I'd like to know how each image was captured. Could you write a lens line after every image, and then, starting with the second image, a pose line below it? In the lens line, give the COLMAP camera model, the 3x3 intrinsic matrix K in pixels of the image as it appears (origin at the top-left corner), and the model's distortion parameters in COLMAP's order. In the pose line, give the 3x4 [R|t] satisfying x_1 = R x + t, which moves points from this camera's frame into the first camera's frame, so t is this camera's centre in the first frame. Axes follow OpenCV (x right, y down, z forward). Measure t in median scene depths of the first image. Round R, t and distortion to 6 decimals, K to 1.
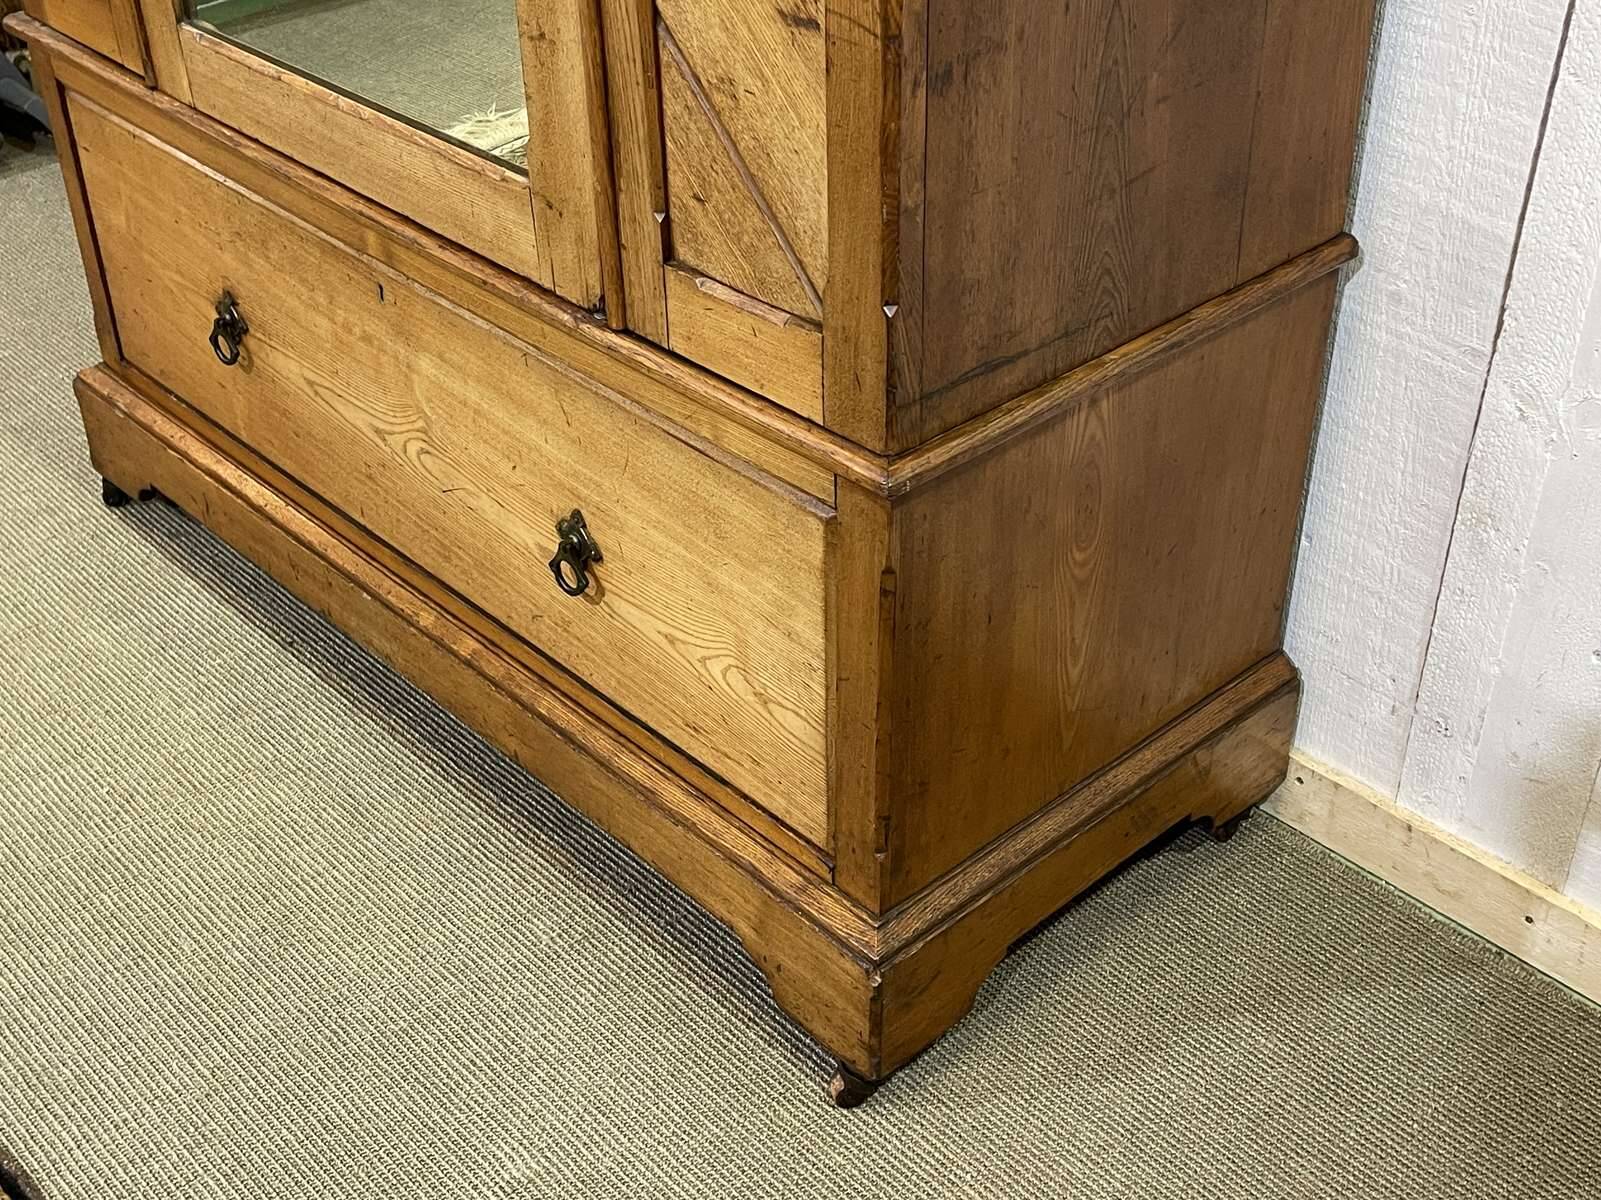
lens RADIAL K [[1962.8, 0, 790.2], [0, 1962.8, 609.0], [0, 0, 1]] dist [0.042880, 0.000000]
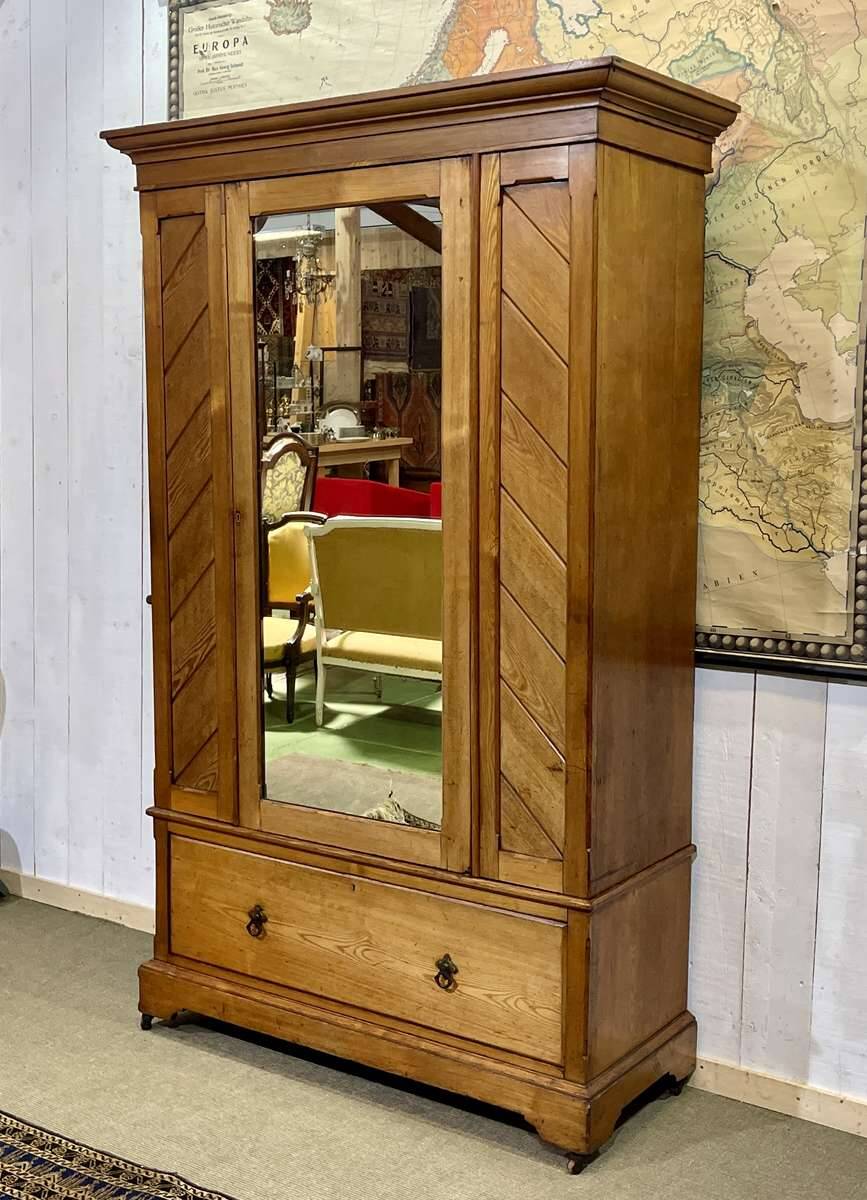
lens RADIAL K [[1480.4, 0, 410.0], [0, 1480.4, 602.2], [0, 0, 1]] dist [0.040472, 0.000000]
pose [[0.977083, -0.005110, 0.212798, -0.643601], [0.104144, 0.883362, -0.456974, 0.492752], [-0.185643, 0.468663, 0.863650, -1.092822]]
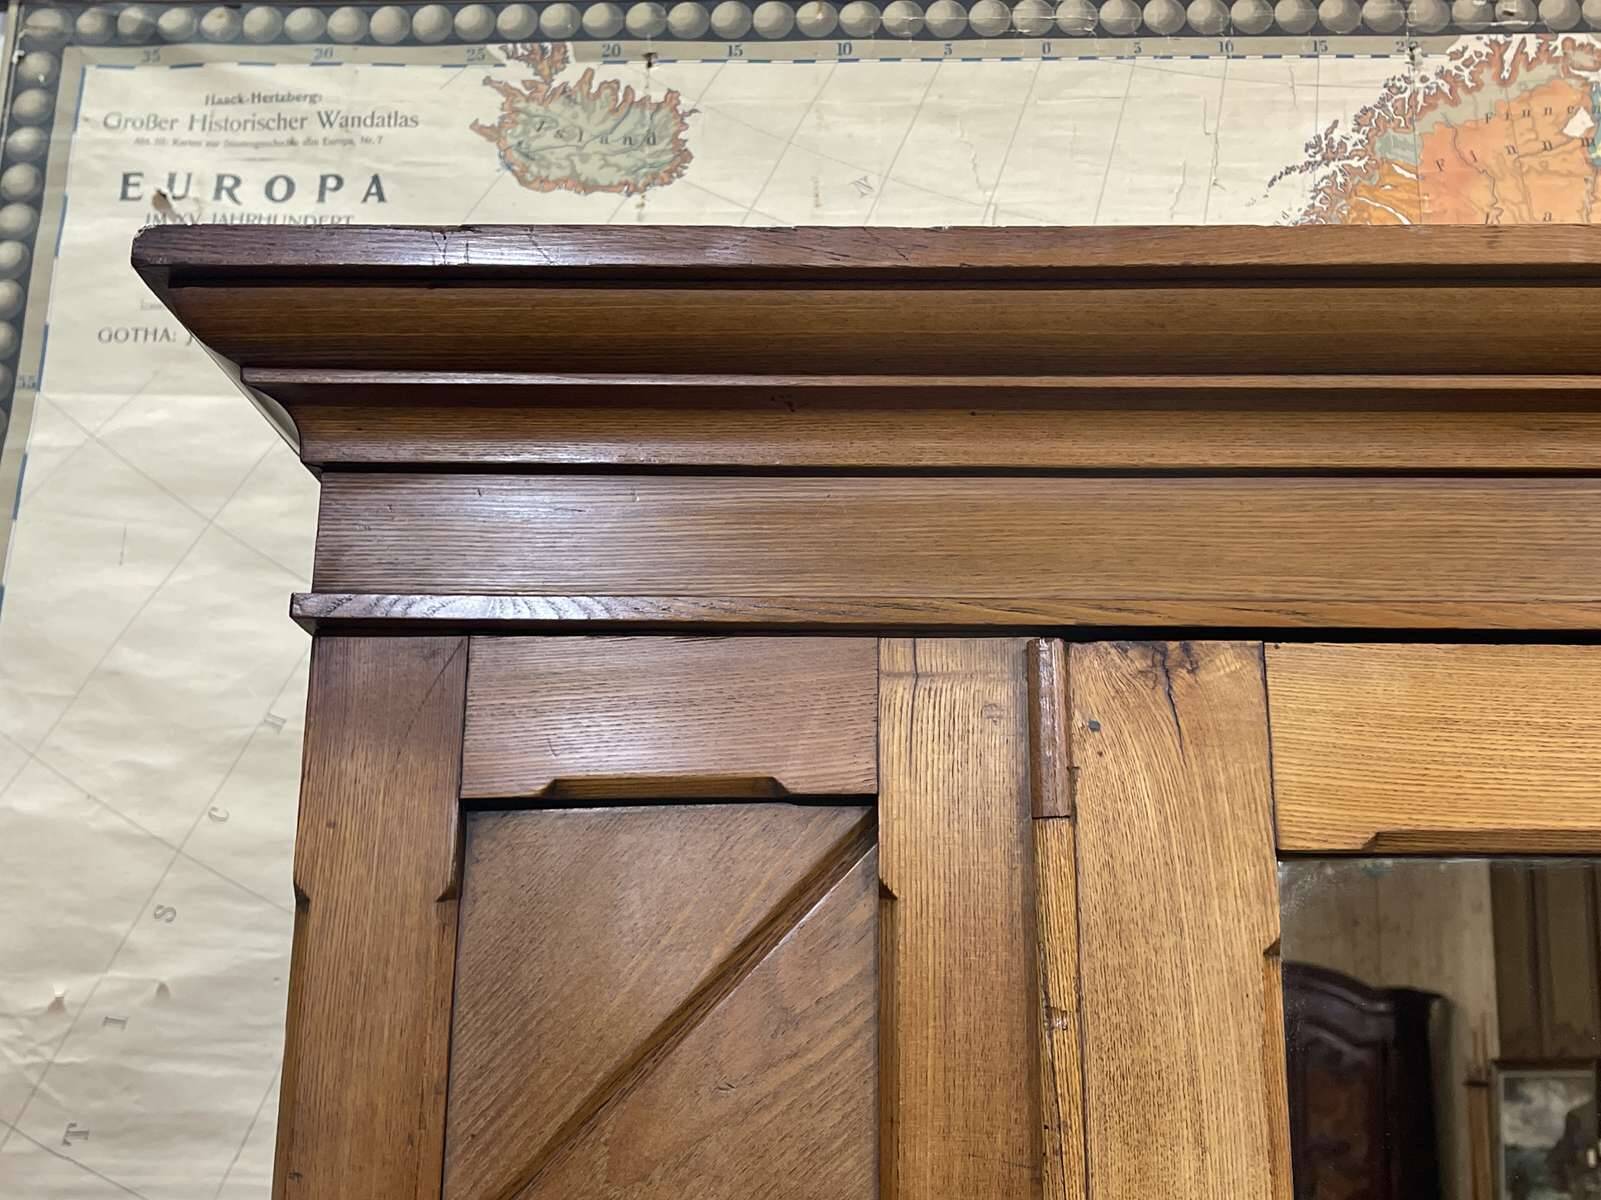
lens RADIAL K [[1962.8, 0, 823.6], [0, 1962.8, 587.9], [0, 0, 1]] dist [0.042880, 0.000000]
pose [[0.705662, 0.218669, 0.673963, -0.814132], [0.382568, 0.683038, -0.622175, -0.900013], [-0.596392, 0.696881, 0.398338, 0.491380]]
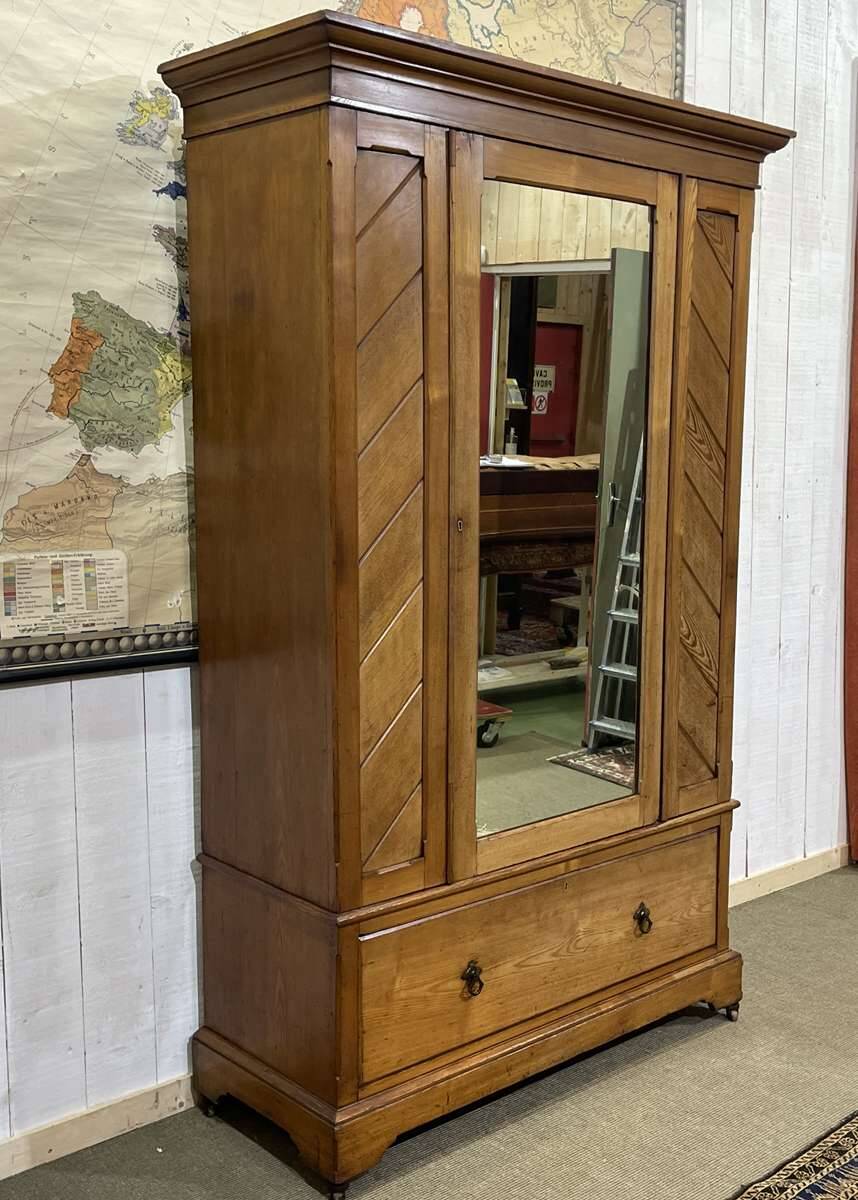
lens RADIAL K [[1373.1, 0, 511.8], [0, 1373.1, 599.4], [0, 0, 1]] dist [0.052712, 0.000000]
pose [[-0.006933, -0.117859, 0.993006, -2.308292], [0.559205, 0.822785, 0.101560, -0.814825], [-0.829000, 0.555998, 0.060203, 0.836176]]
